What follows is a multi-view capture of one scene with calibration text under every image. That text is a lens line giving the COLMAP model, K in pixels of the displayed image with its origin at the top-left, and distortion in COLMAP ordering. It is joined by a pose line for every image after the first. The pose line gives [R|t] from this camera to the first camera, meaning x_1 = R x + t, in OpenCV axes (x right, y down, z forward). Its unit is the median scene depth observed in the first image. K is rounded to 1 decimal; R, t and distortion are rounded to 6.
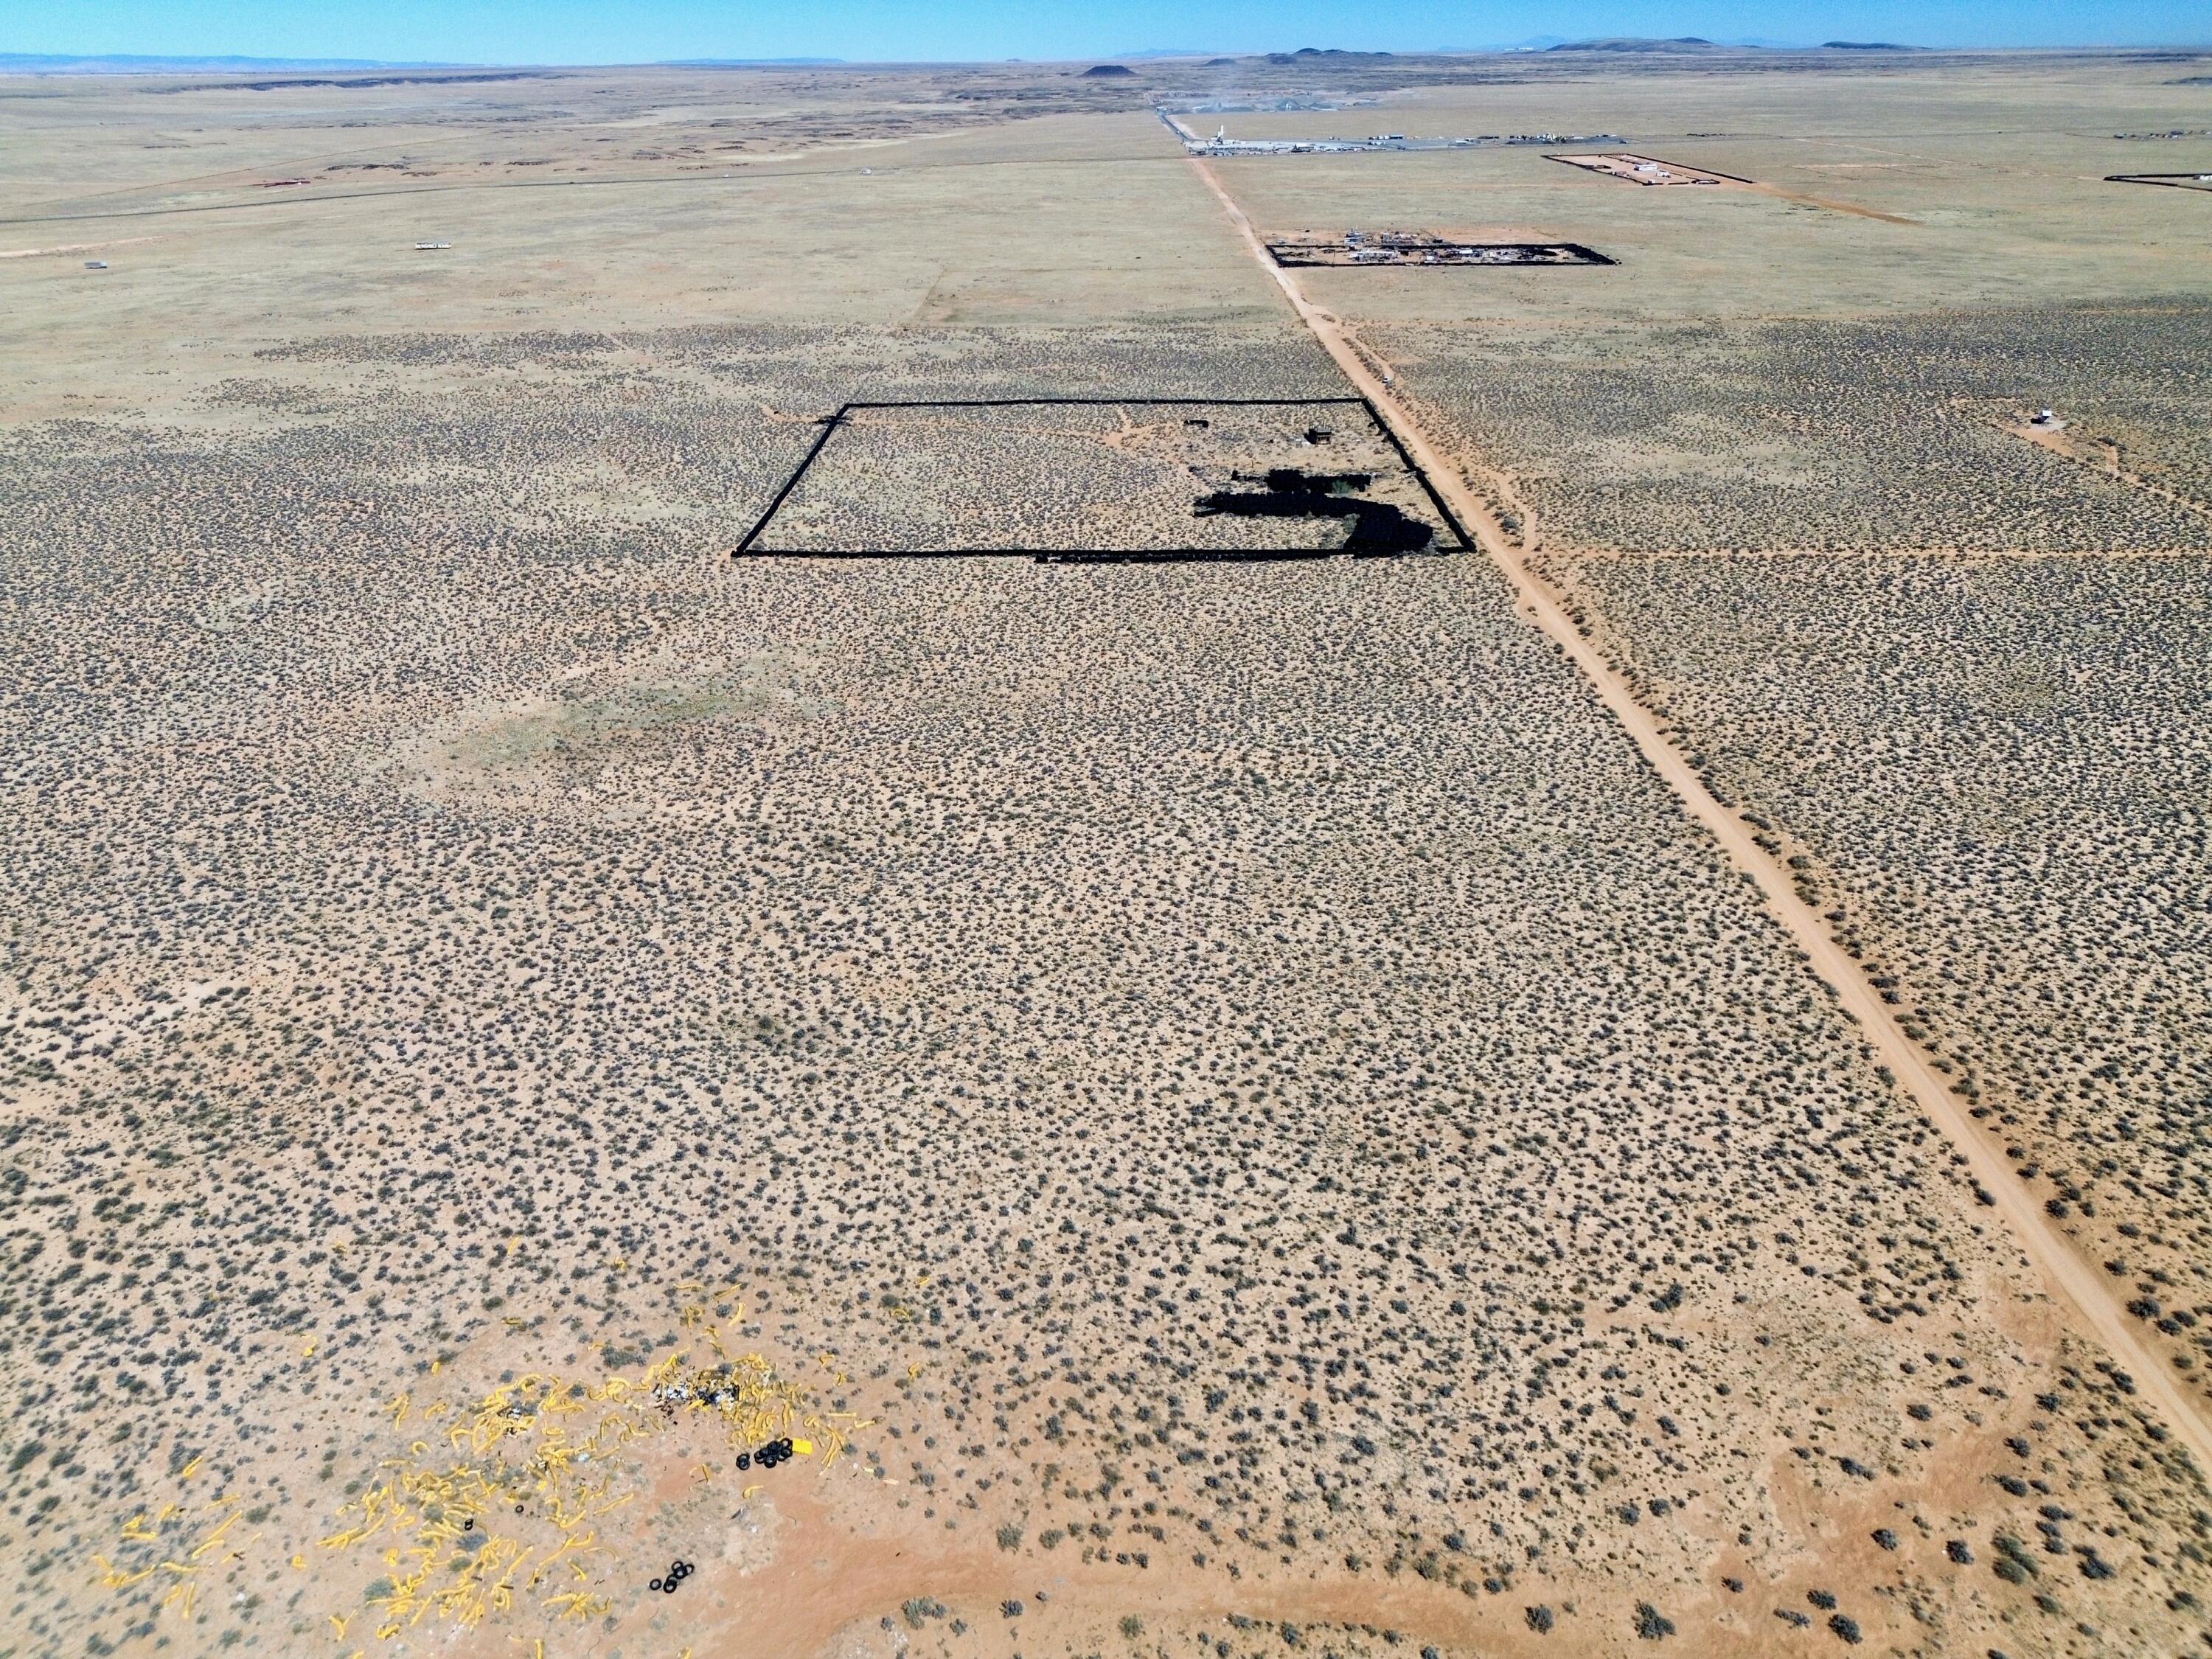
lens RADIAL K [[1571.1, 0, 1105.6], [0, 1571.1, 836.8], [0, 0, 1]] dist [0.056947, -0.053599]
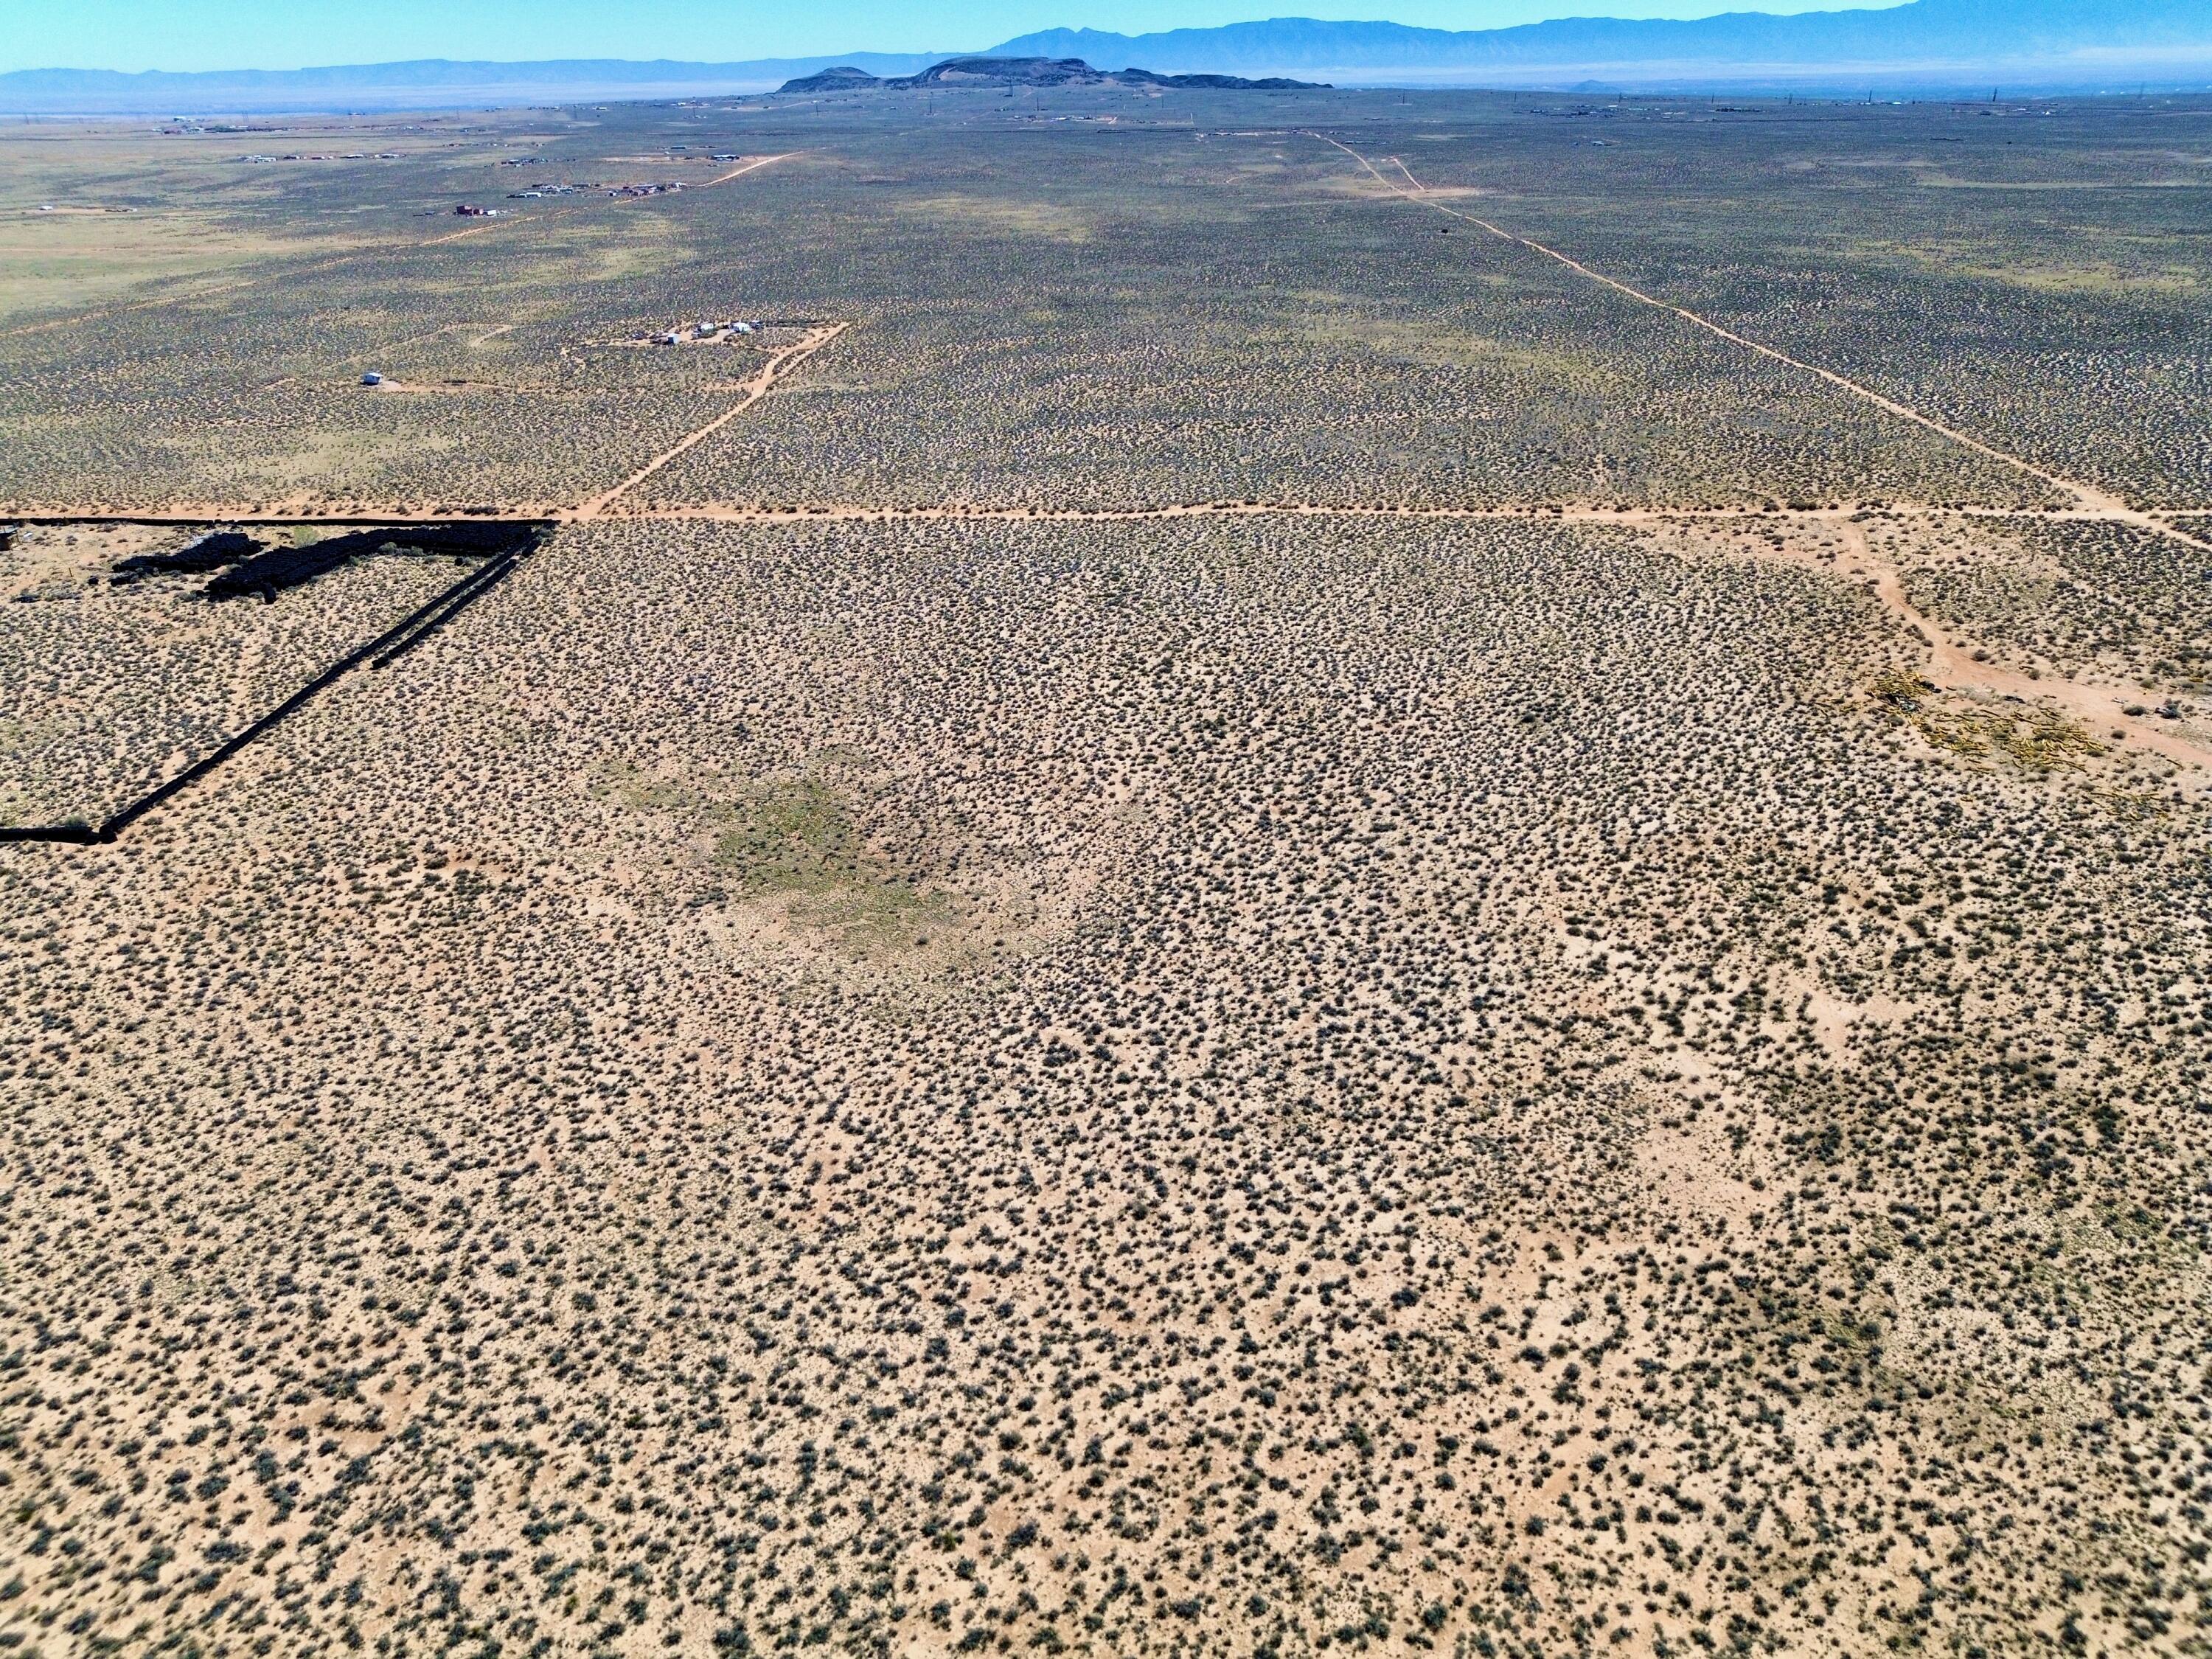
lens RADIAL K [[1571.1, 0, 1096.3], [0, 1571.1, 820.5], [0, 0, 1]] dist [0.056947, -0.053599]
pose [[0.041842, -0.412753, 0.909881, -0.878952], [0.455823, 0.818268, 0.350233, -0.261825], [-0.889086, 0.400091, 0.222380, 0.643126]]
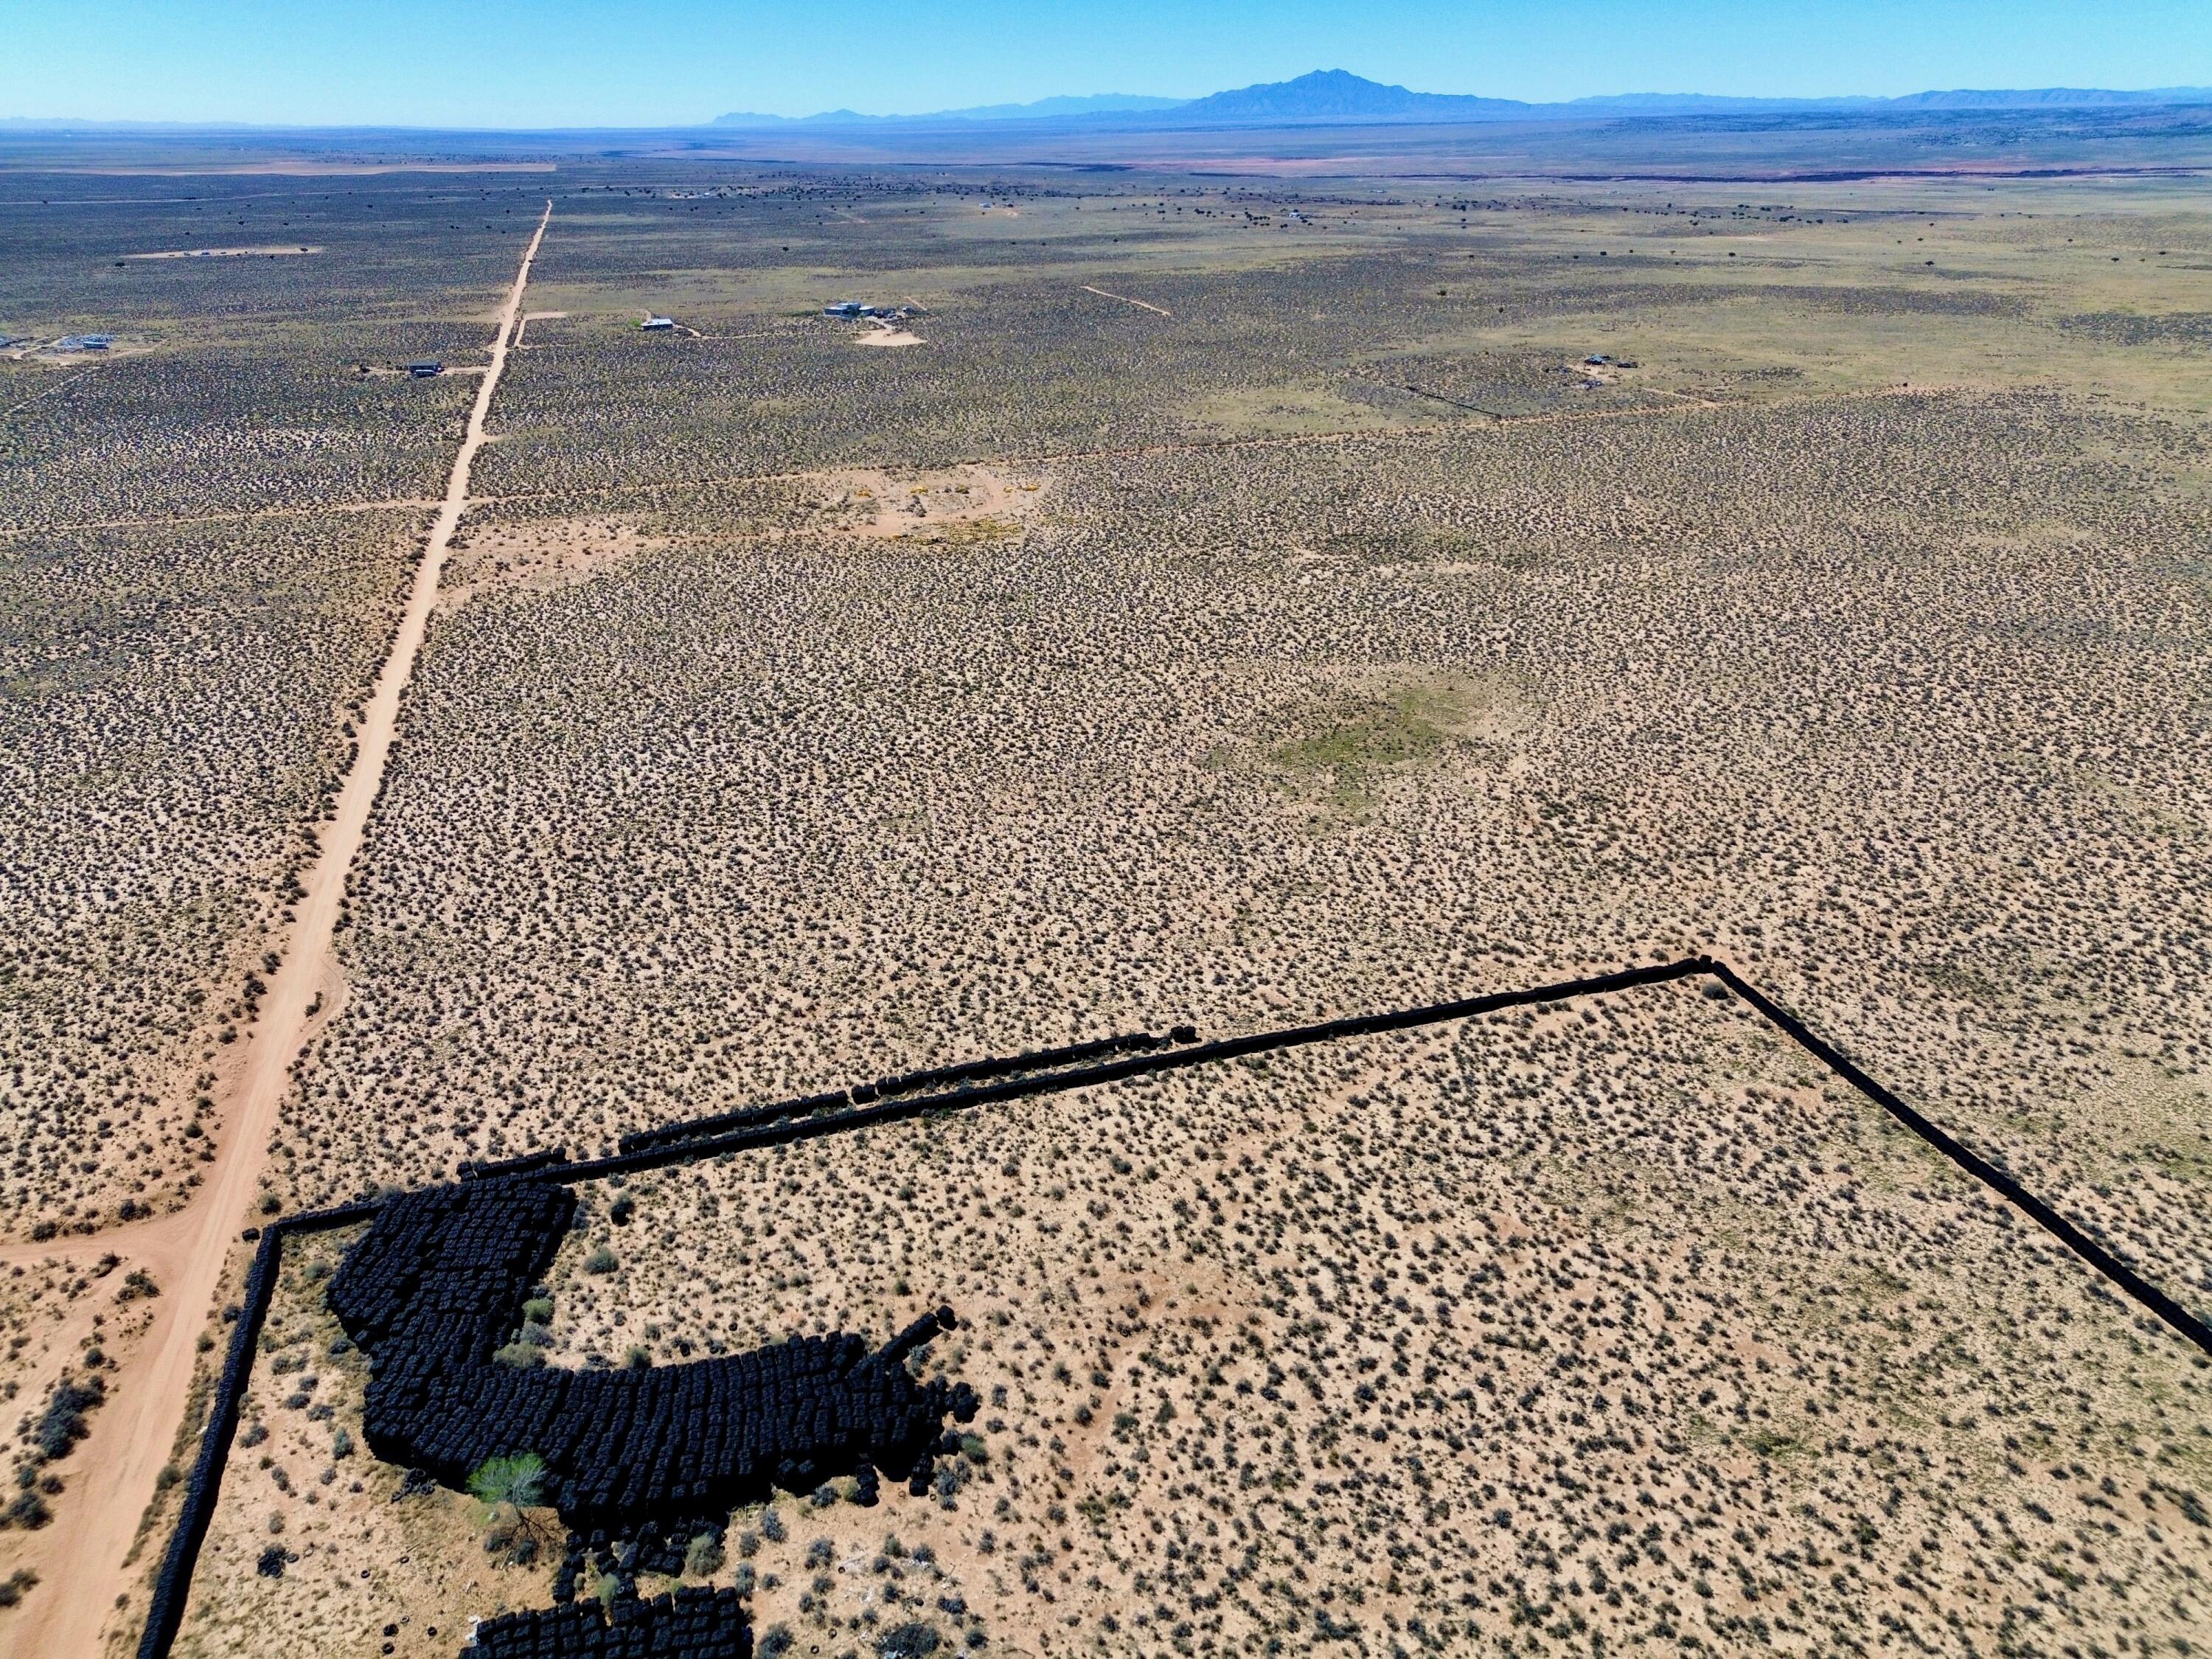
lens RADIAL K [[1571.1, 0, 1104.4], [0, 1571.1, 822.7], [0, 0, 1]] dist [0.056947, -0.053599]
pose [[-0.956287, 0.137262, -0.258213, 0.131156], [-0.111573, 0.644935, 0.756049, -0.723584], [0.270307, 0.751810, -0.601429, 1.465431]]
